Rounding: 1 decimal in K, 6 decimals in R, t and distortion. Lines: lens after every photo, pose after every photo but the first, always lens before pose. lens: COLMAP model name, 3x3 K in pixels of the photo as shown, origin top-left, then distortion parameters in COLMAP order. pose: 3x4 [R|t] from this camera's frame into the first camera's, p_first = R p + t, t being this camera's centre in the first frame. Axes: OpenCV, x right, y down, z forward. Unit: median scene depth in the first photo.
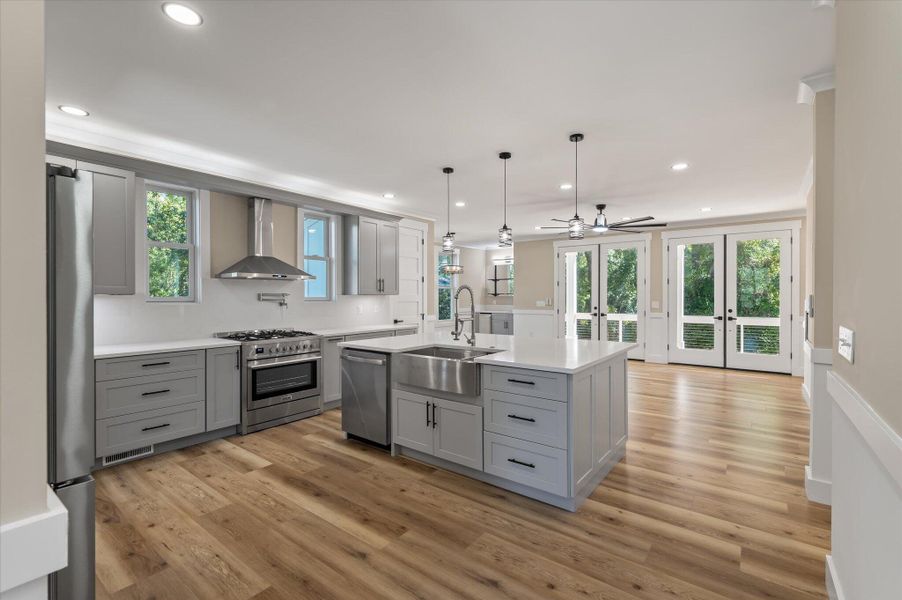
lens RADIAL K [[405.6, 0, 454.3], [0, 405.6, 298.0], [0, 0, 1]] dist [-0.010329, -0.000207]
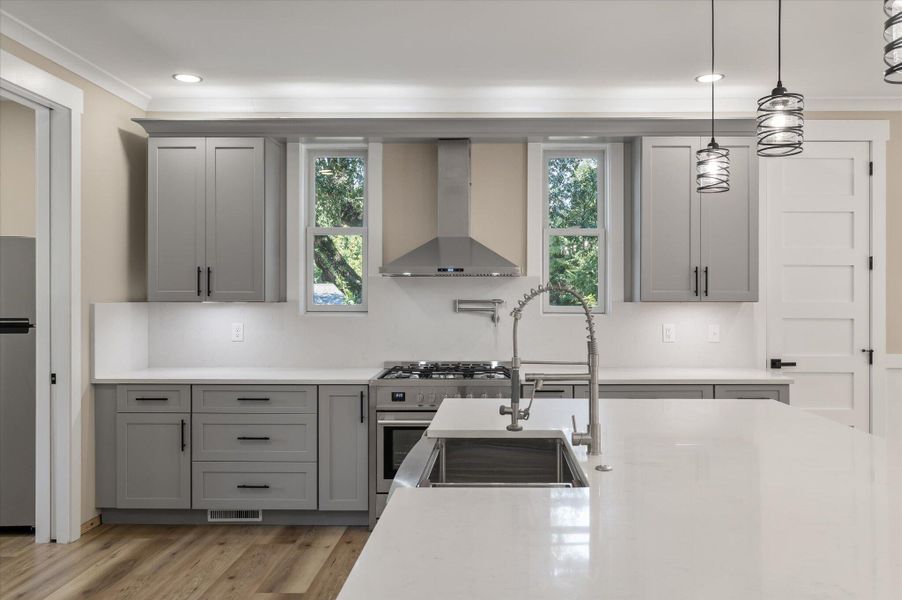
lens RADIAL K [[644.2, 0, 455.1], [0, 644.2, 300.2], [0, 0, 1]] dist [-0.009735, 0.002921]
pose [[0.588816, 0.002302, -0.808264, 0.207723], [-0.006327, 0.999978, -0.001762, -0.006270], [0.808242, 0.006151, 0.588818, 0.323073]]
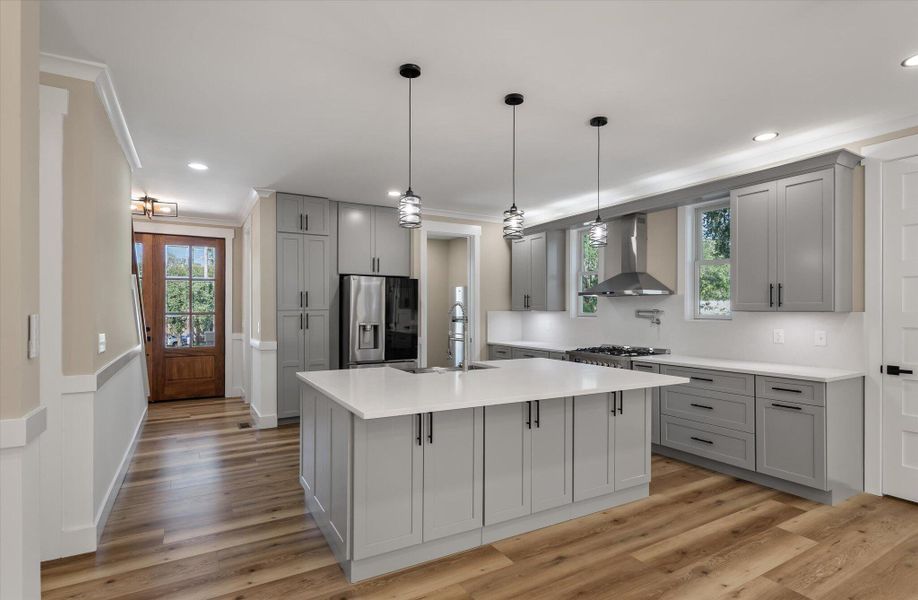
lens RADIAL K [[457.8, 0, 454.1], [0, 457.8, 309.8], [0, 0, 1]] dist [0.004670, -0.000804]
pose [[-0.390761, 0.001371, -0.920491, 0.526001], [-0.004305, 0.999985, 0.003317, -0.009677], [0.920482, 0.005259, -0.390750, 0.749776]]
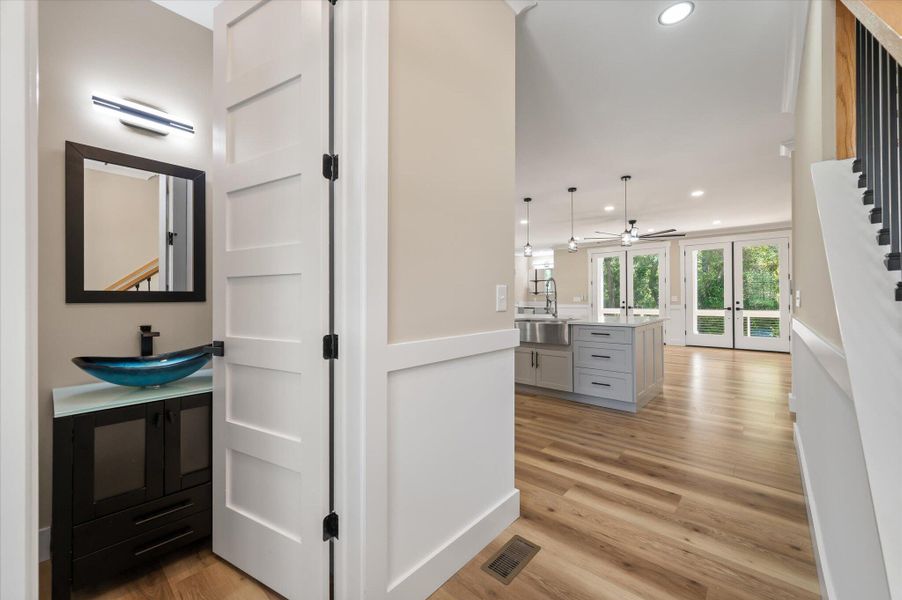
lens RADIAL K [[364.6, 0, 449.7], [0, 364.6, 297.3], [0, 0, 1]] dist [-0.010262, -0.000420]
pose [[0.997144, -0.002216, -0.075495, -0.134537], [0.001251, 0.999917, -0.012826, 0.031939], [0.075517, 0.012694, 0.997064, -0.206074]]
